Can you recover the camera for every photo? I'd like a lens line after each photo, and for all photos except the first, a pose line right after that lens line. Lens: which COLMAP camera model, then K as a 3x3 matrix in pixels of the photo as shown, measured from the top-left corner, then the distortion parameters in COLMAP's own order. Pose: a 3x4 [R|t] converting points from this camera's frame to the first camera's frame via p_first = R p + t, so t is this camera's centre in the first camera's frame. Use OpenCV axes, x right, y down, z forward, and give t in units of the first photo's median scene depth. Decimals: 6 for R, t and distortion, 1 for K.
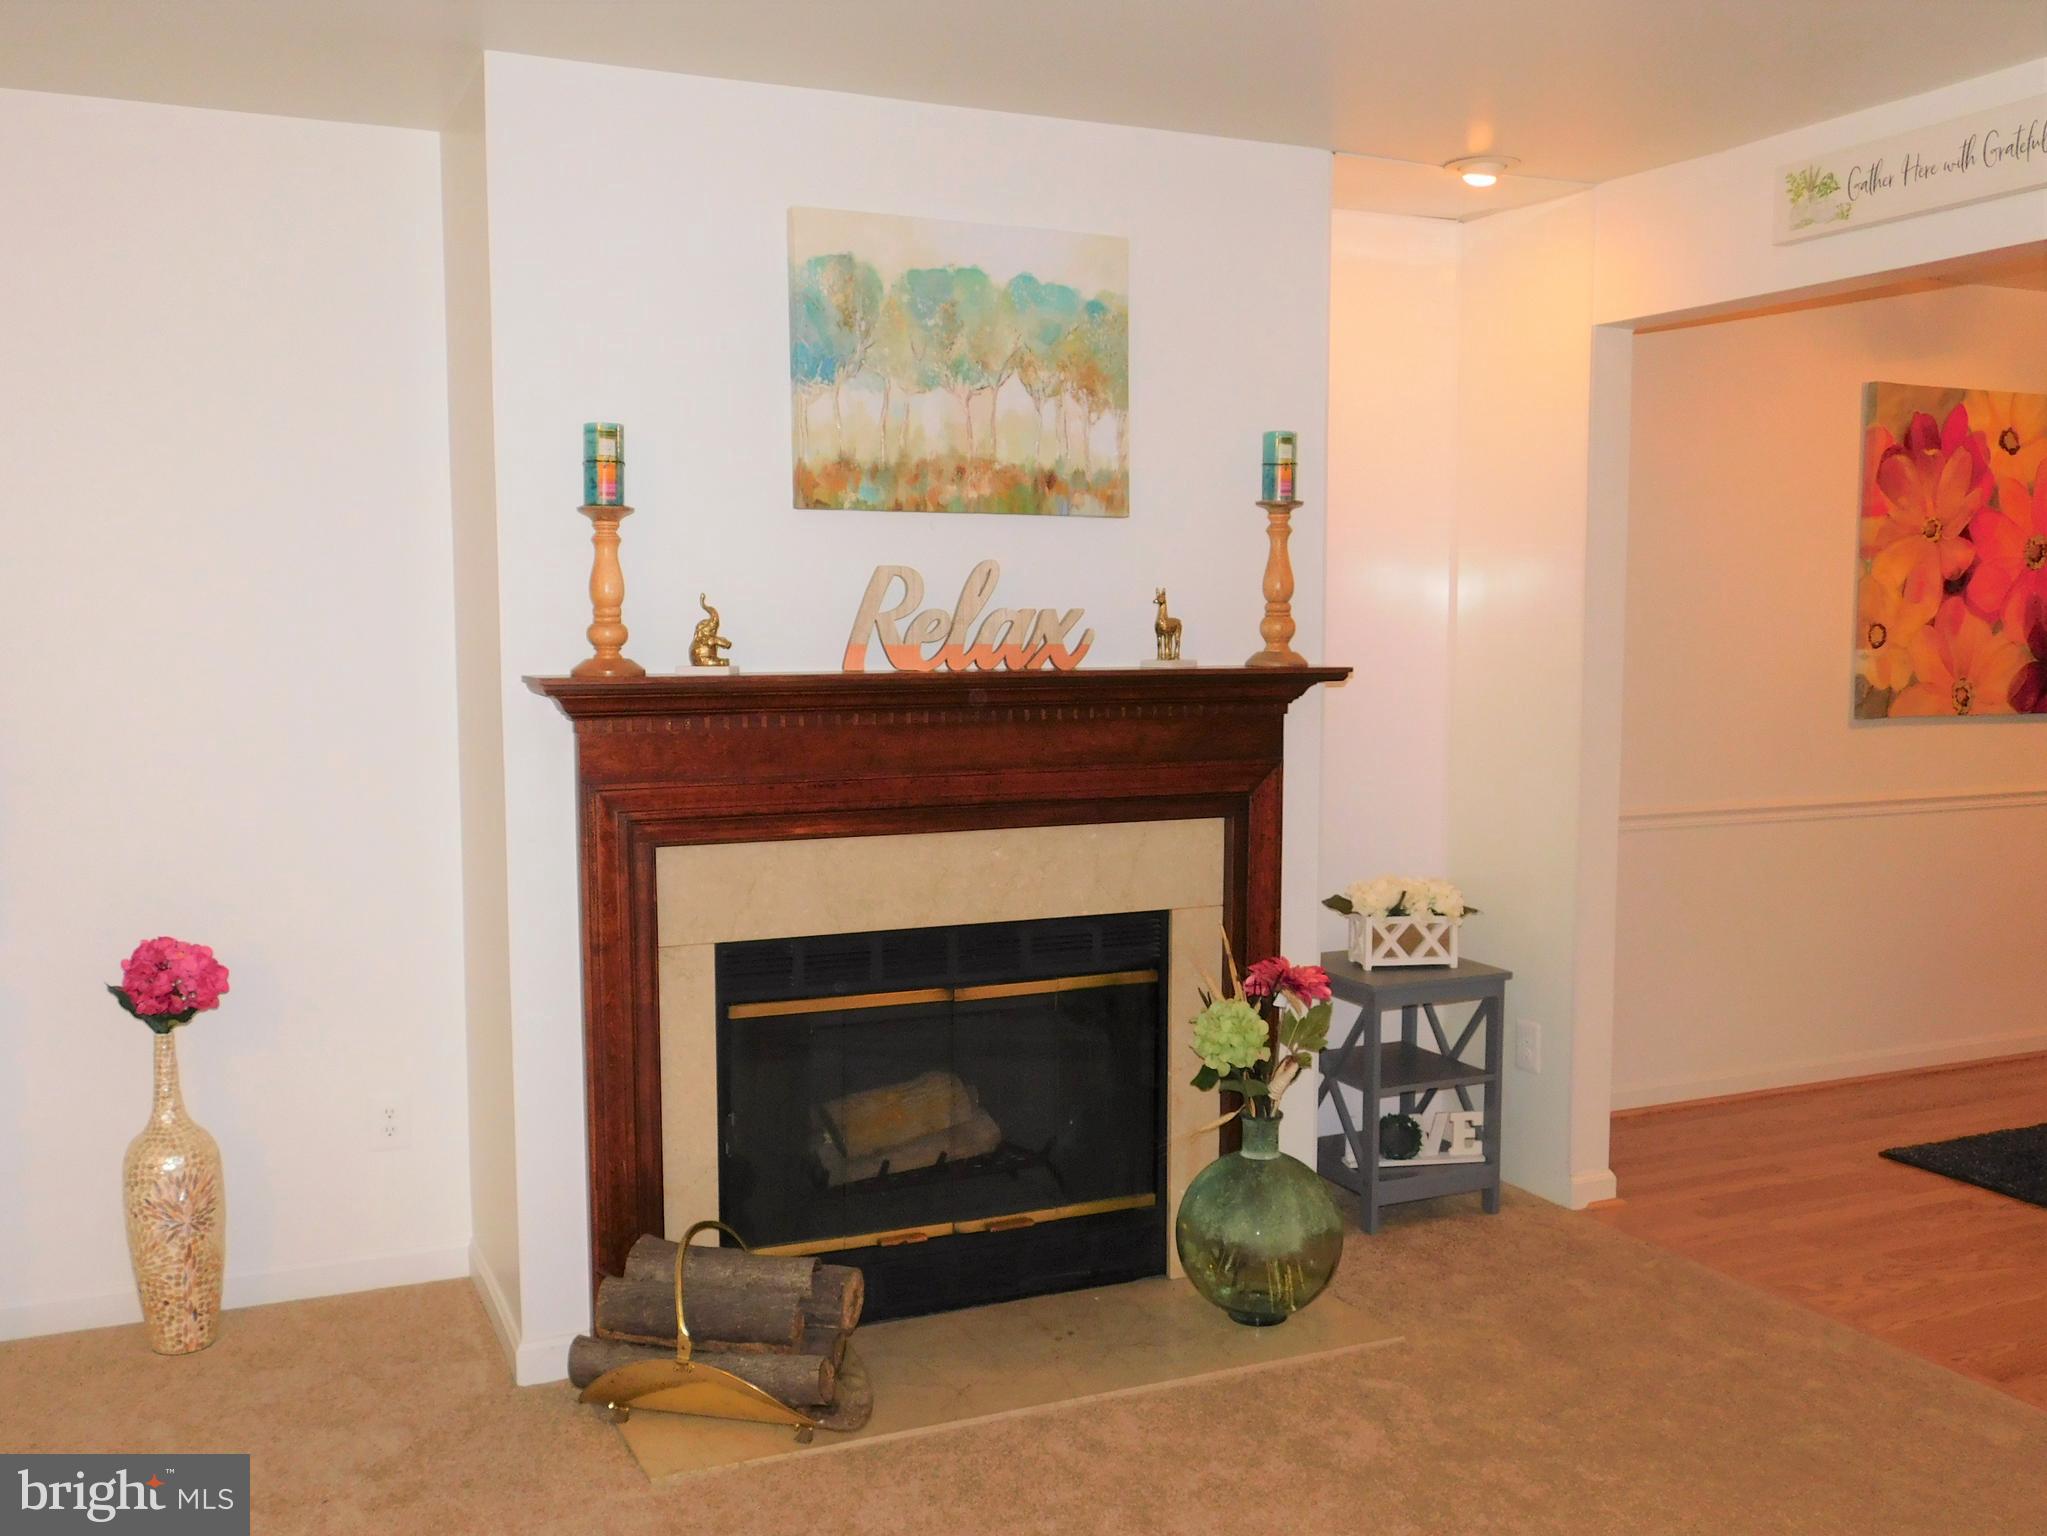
lens RADIAL K [[1764.0, 0, 1011.8], [0, 1764.0, 766.3], [0, 0, 1]] dist [-0.003695, 0.004452]
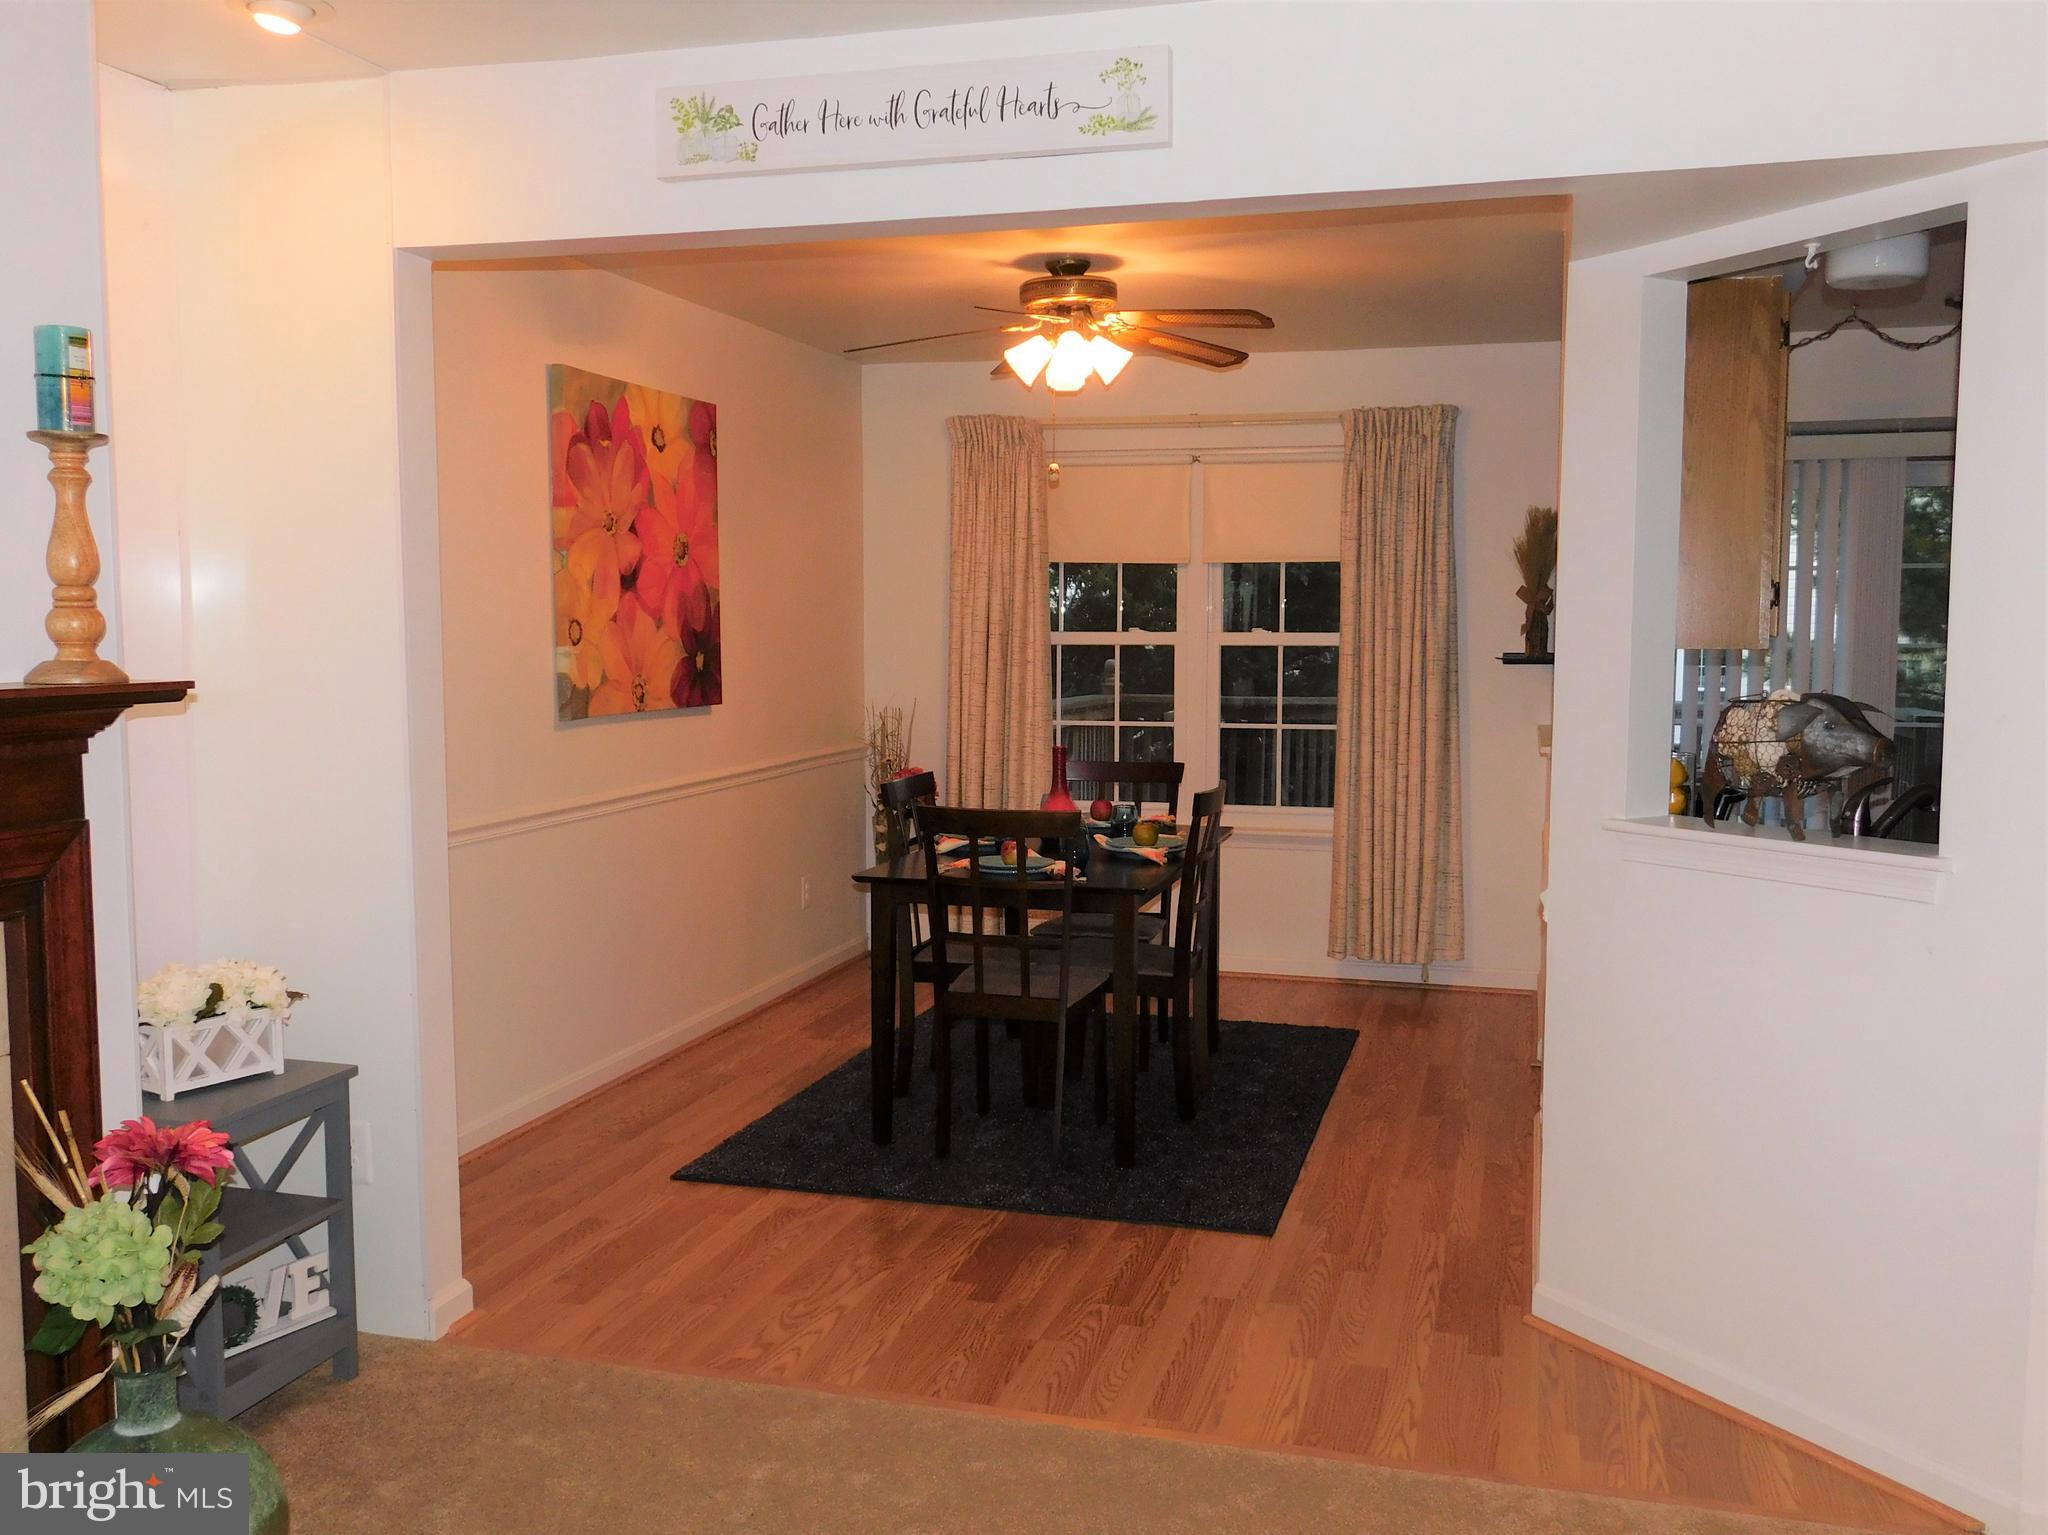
lens RADIAL K [[1764.9, 0, 960.5], [0, 1764.9, 769.5], [0, 0, 1]] dist [-0.003695, 0.004452]
pose [[0.663092, -0.064354, 0.745767, -0.111982], [0.062512, 0.997578, 0.030501, -0.020971], [-0.745923, 0.026395, 0.665509, 0.275387]]
